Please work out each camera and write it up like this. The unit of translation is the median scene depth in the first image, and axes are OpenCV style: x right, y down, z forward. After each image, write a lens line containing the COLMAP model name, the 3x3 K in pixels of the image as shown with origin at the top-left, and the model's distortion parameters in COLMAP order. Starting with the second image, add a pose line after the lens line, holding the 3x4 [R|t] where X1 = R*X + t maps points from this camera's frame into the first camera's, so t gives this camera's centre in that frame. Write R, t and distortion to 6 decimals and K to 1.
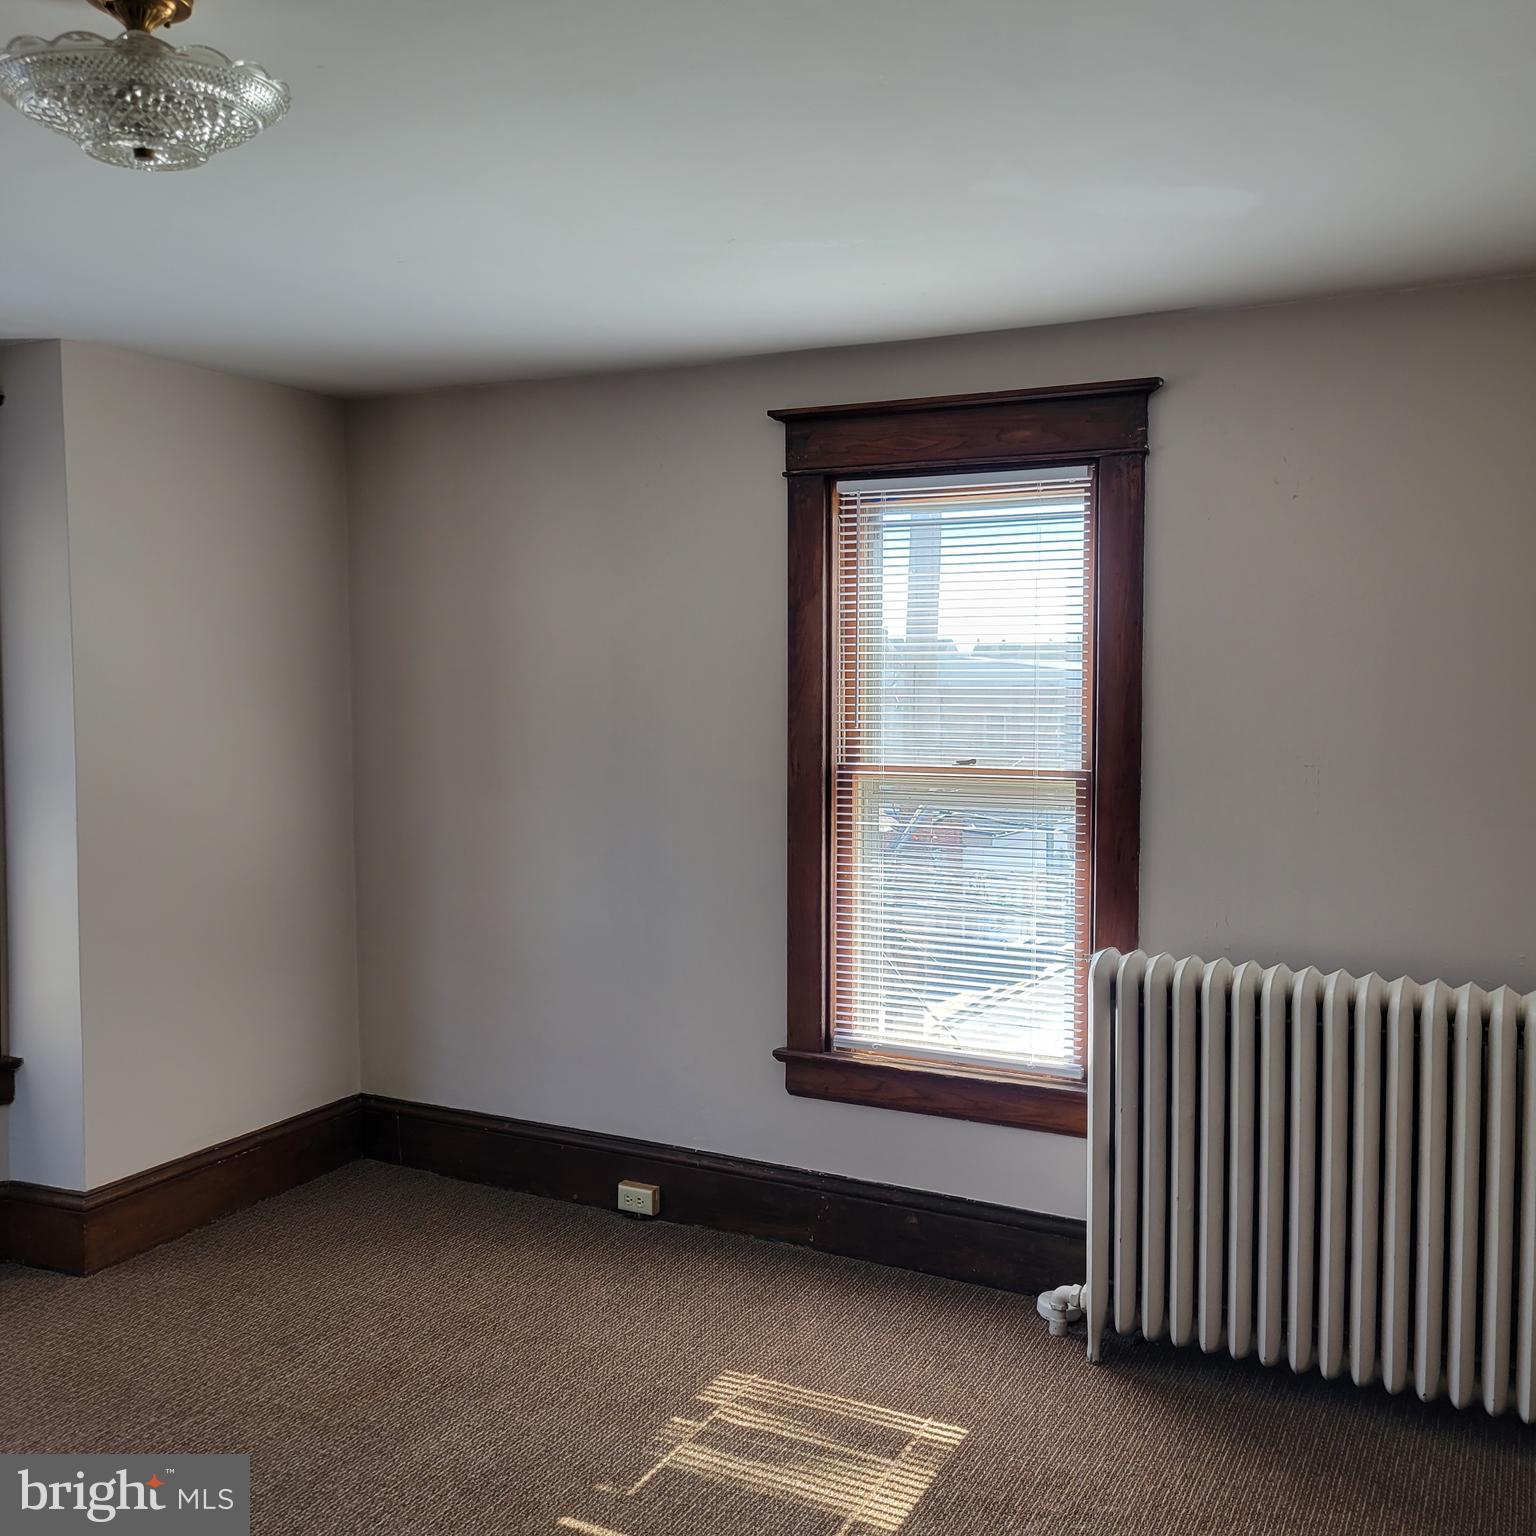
lens RADIAL K [[1536.2, 0, 771.1], [0, 1536.2, 767.7], [0, 0, 1]] dist [0.042084, 0.000000]
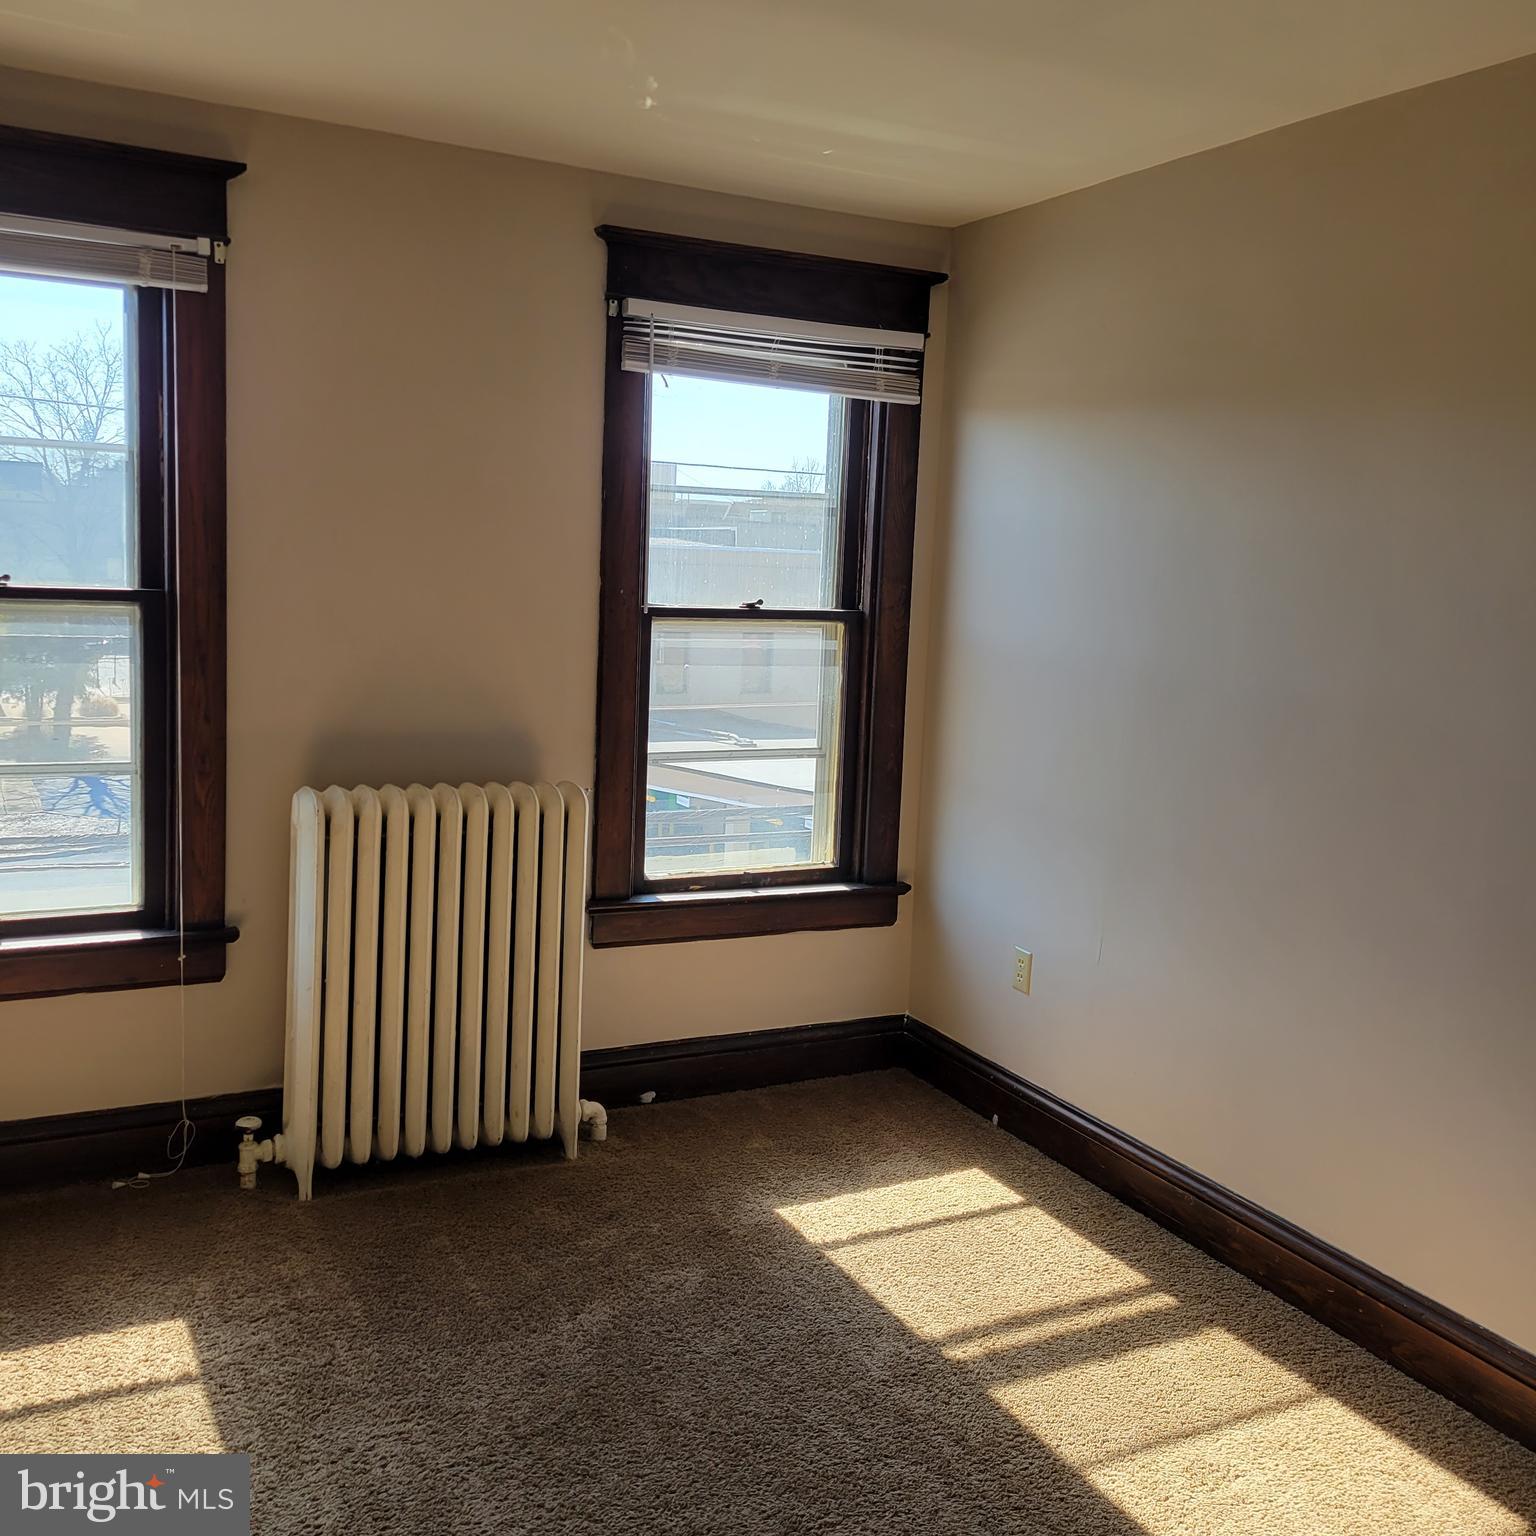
lens RADIAL K [[1536.2, 0, 756.5], [0, 1536.2, 743.6], [0, 0, 1]] dist [0.042084, 0.000000]
pose [[0.548321, -0.065352, 0.833711, -0.739894], [-0.015276, 0.995993, 0.088120, -0.000717], [-0.836129, -0.061054, 0.545125, 0.402070]]
